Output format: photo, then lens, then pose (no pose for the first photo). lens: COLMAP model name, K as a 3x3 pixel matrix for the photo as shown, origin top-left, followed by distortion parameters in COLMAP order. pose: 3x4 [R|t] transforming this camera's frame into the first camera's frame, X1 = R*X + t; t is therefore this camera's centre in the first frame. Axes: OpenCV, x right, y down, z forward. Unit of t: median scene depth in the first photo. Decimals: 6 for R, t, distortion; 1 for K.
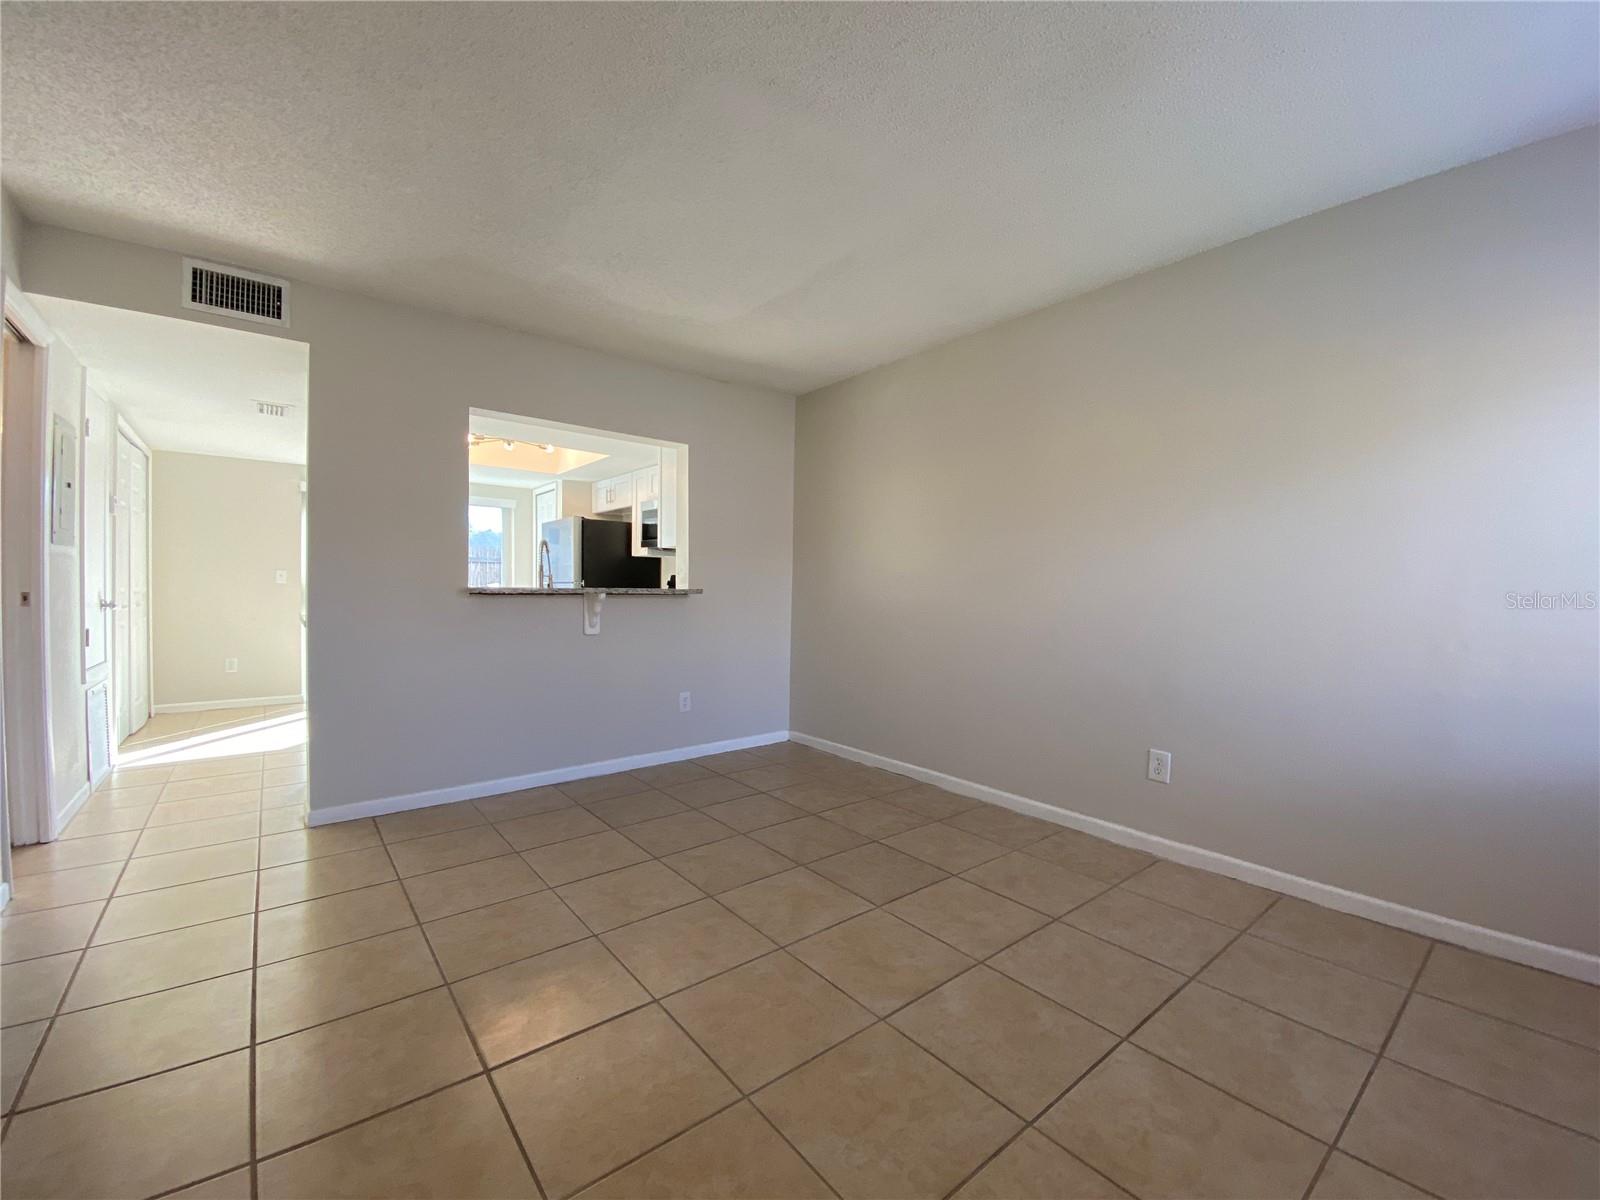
lens RADIAL K [[658.3, 0, 800.0], [0, 658.3, 600.0], [0, 0, 1]] dist [0.056120, -0.036170]
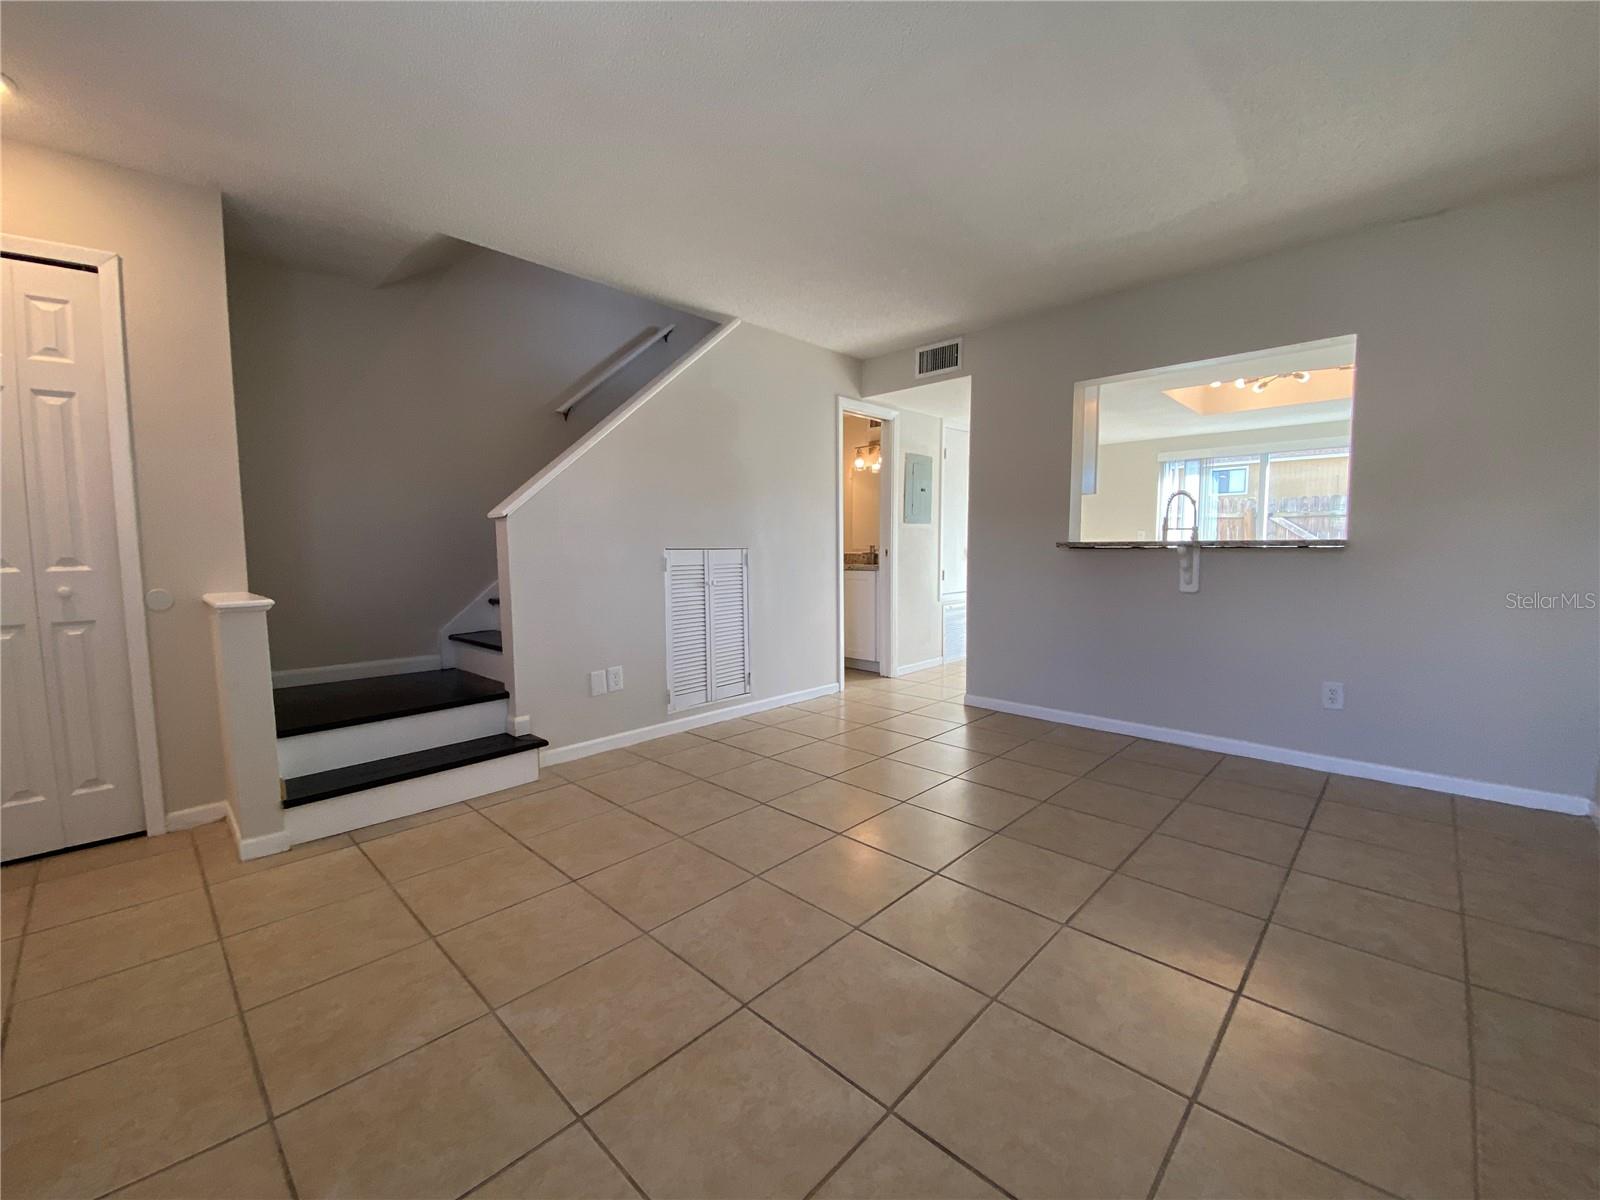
lens RADIAL K [[658.3, 0, 800.0], [0, 658.3, 600.0], [0, 0, 1]] dist [0.056120, -0.036170]
pose [[0.128911, 0.071850, -0.989050, 0.650703], [-0.013894, 0.997405, 0.070647, 0.006607], [0.991559, 0.004634, 0.129575, 0.430766]]
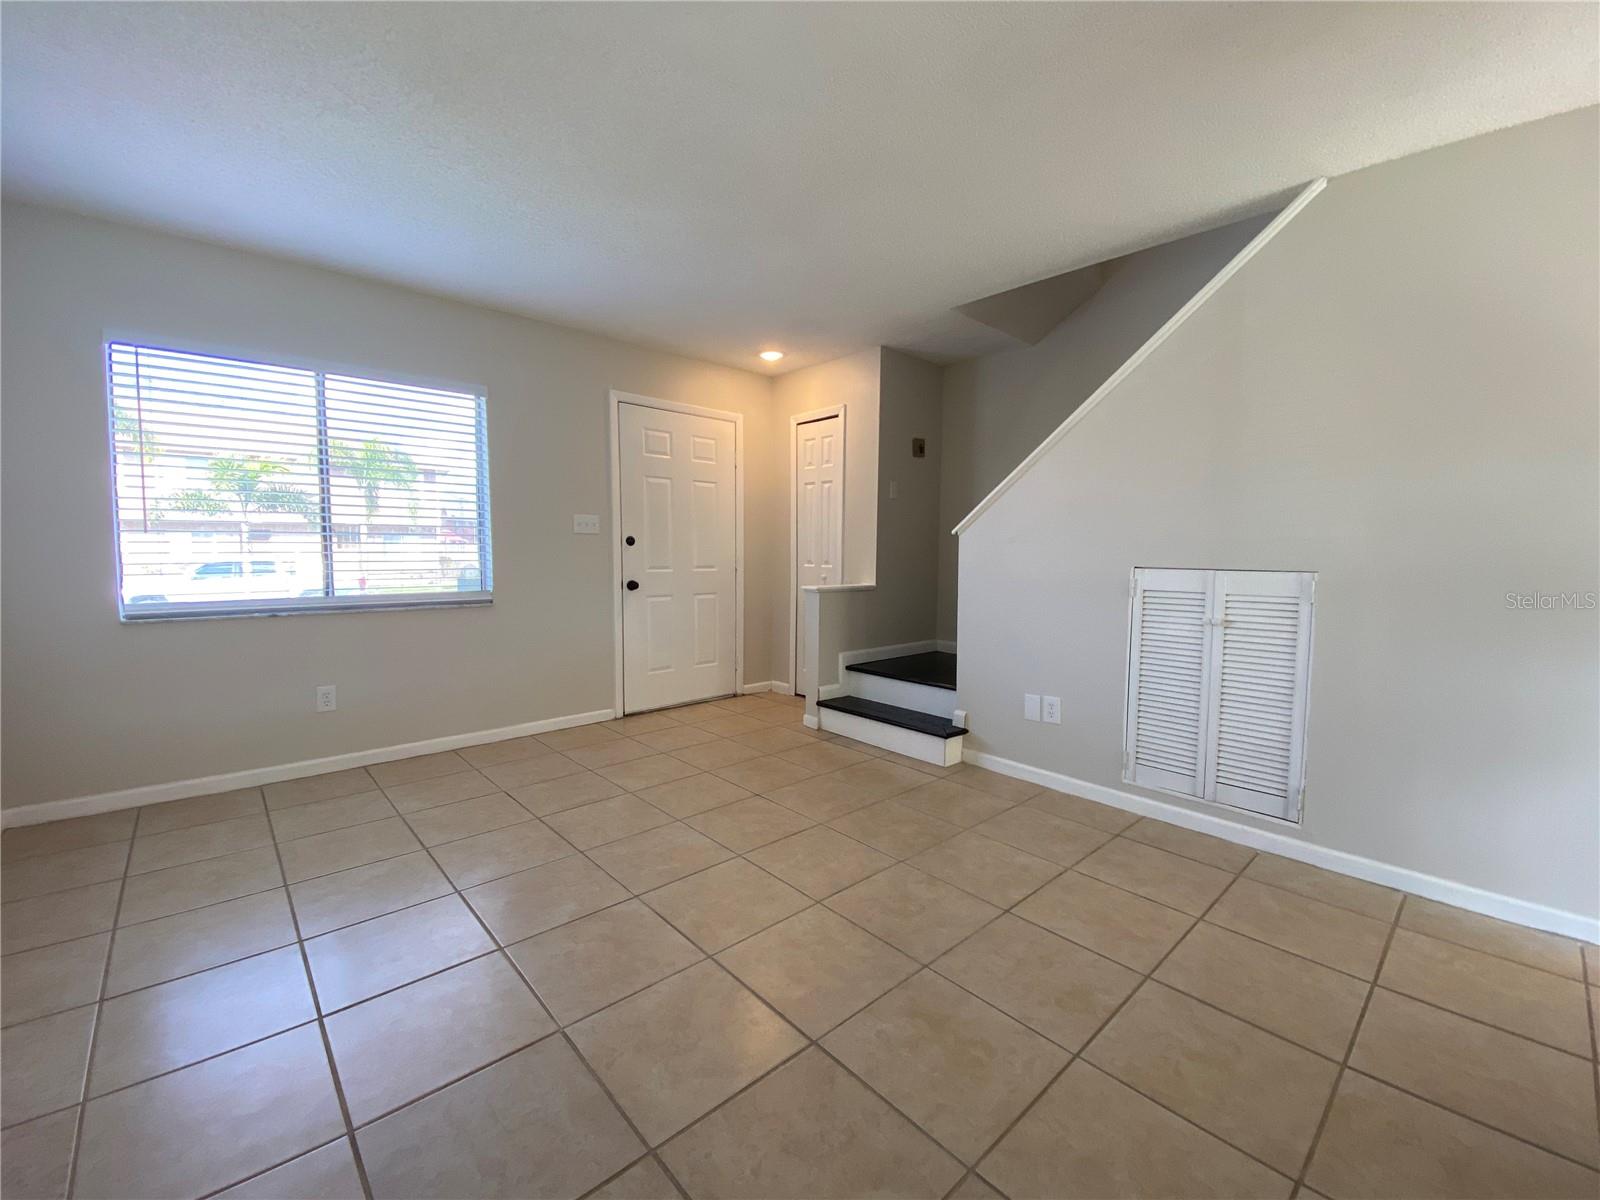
lens RADIAL K [[658.3, 0, 800.0], [0, 658.3, 600.0], [0, 0, 1]] dist [0.056120, -0.036170]
pose [[-0.998507, -0.016678, -0.052014, -0.062498], [-0.021758, 0.994880, 0.098691, -0.034793], [0.050101, 0.099675, -0.993758, 1.245813]]
